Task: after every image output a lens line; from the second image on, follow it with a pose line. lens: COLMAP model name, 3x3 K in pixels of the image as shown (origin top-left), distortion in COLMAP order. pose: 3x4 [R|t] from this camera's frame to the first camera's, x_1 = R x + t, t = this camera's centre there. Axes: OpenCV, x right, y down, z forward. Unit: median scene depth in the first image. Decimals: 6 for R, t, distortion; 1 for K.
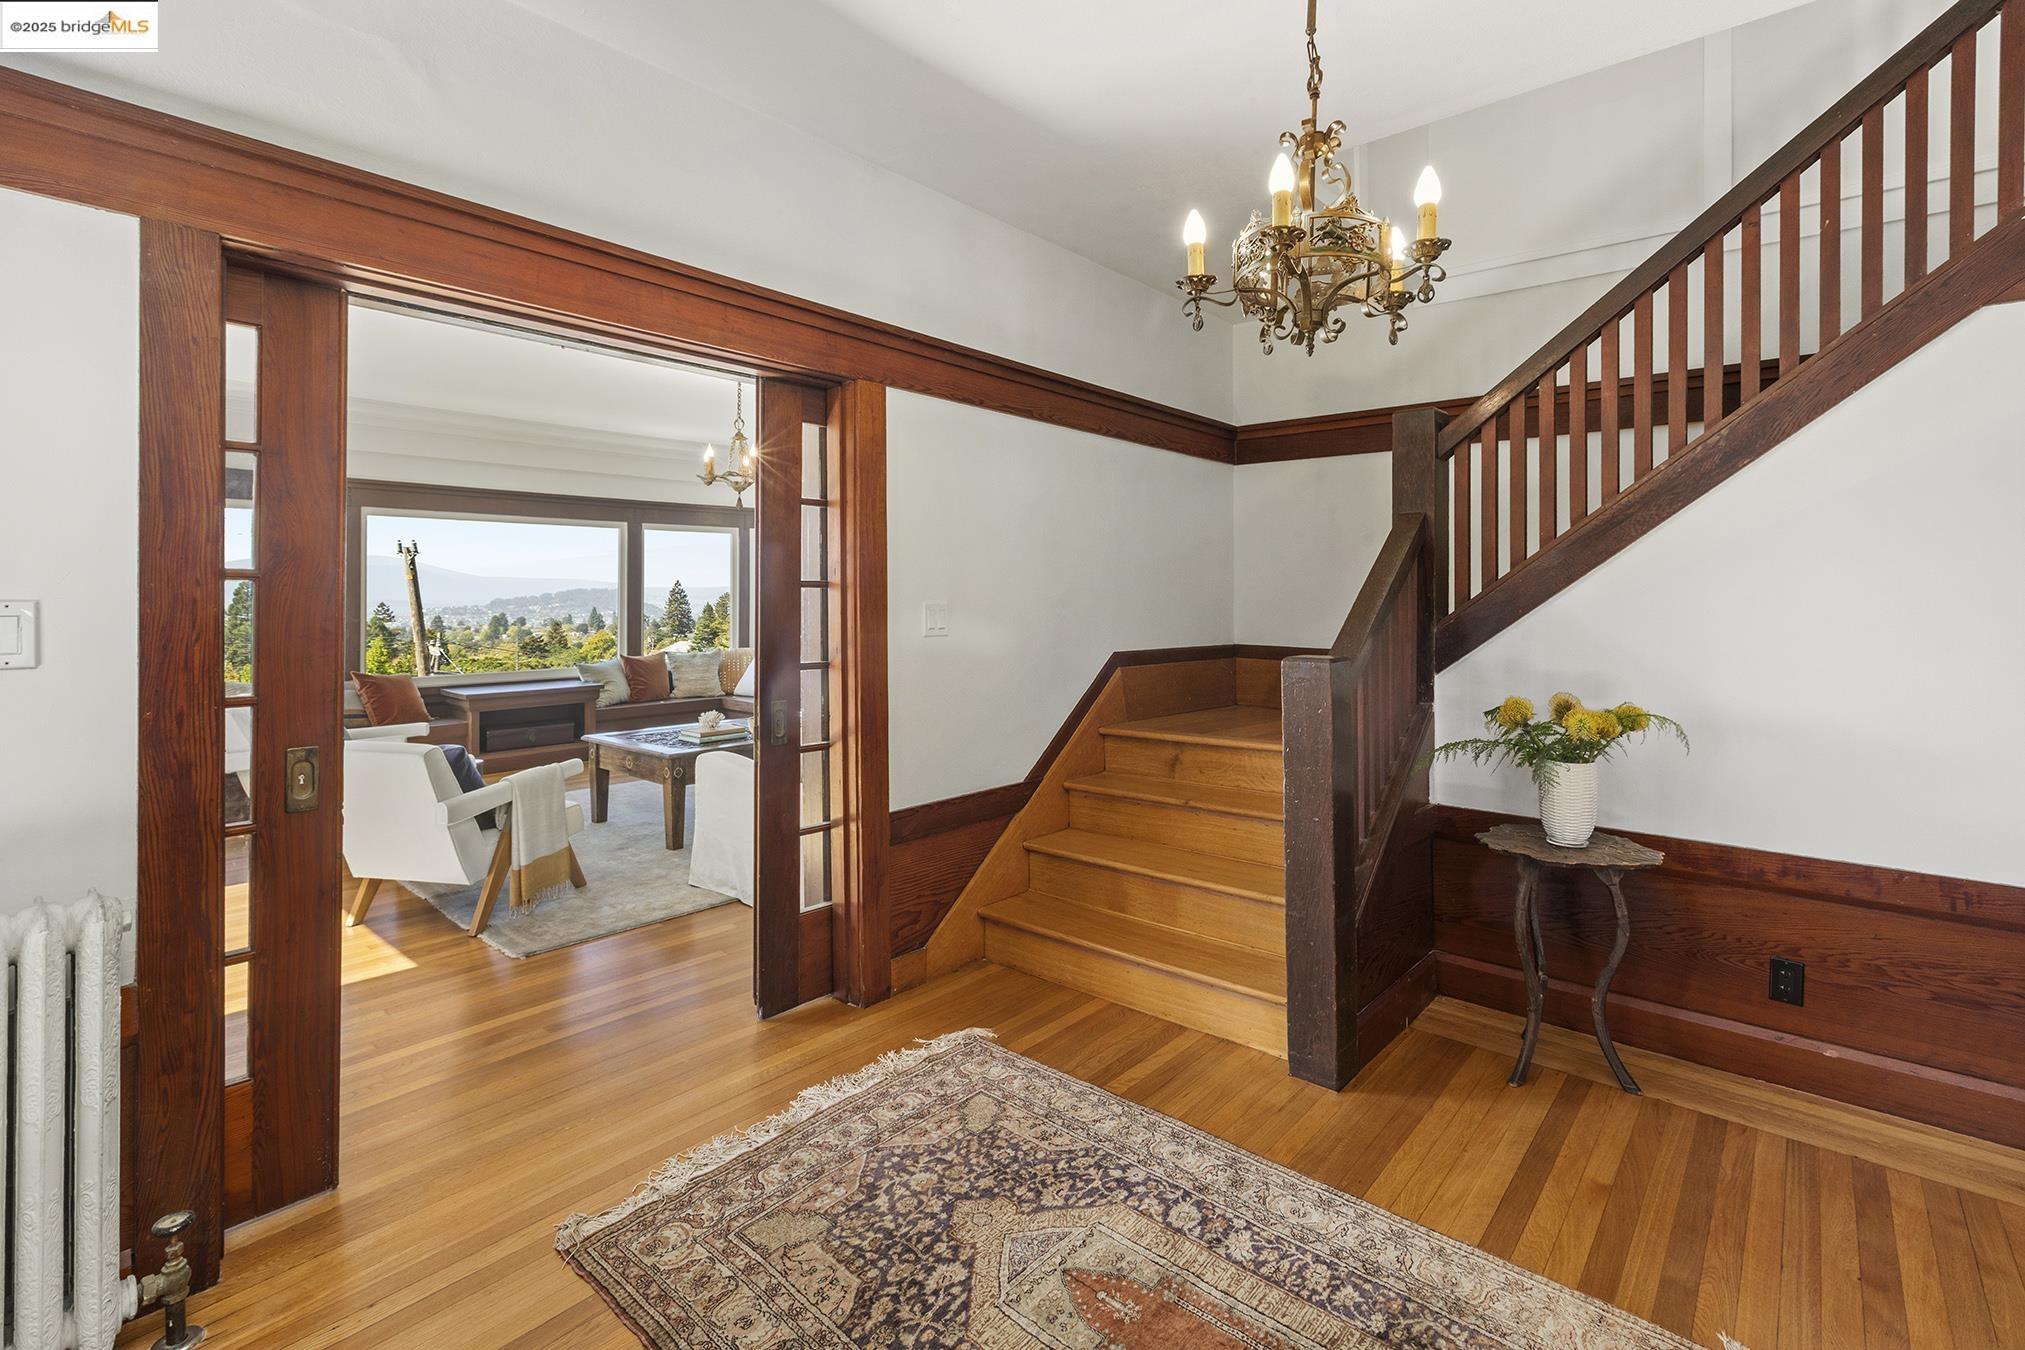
lens RADIAL K [[931.8, 0, 1013.8], [0, 931.8, 591.2], [0, 0, 1]] dist [-0.000729, -0.000882]
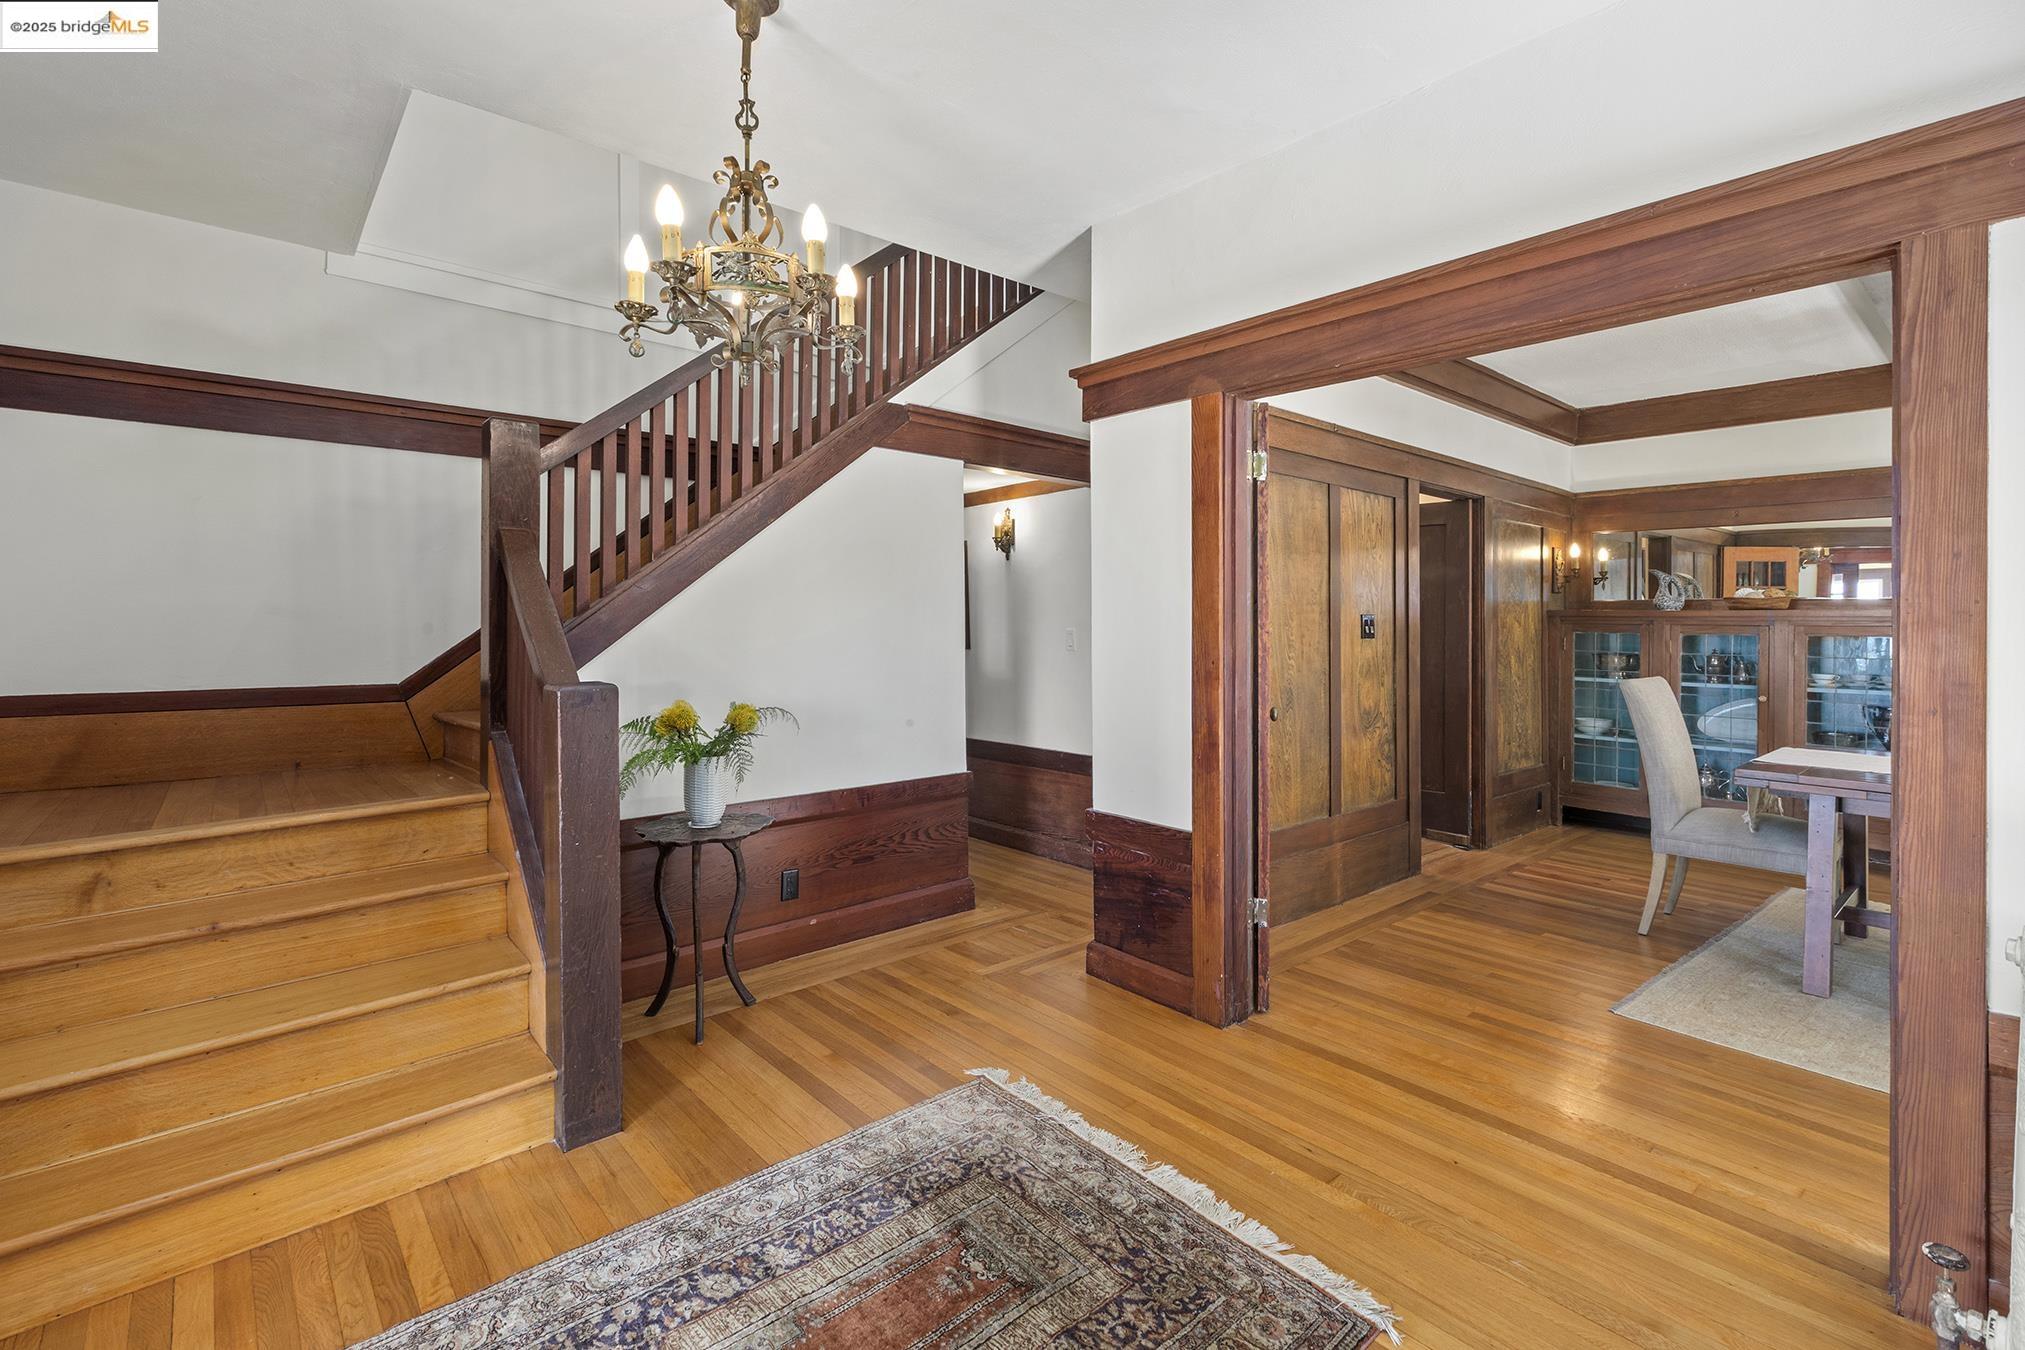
lens RADIAL K [[931.8, 0, 1030.1], [0, 931.8, 624.5], [0, 0, 1]] dist [-0.000729, -0.000882]
pose [[0.112220, -0.010489, 0.993628, -0.665222], [-0.007392, 0.999908, 0.011390, -0.004801], [-0.993656, -0.008623, 0.112132, 0.559604]]
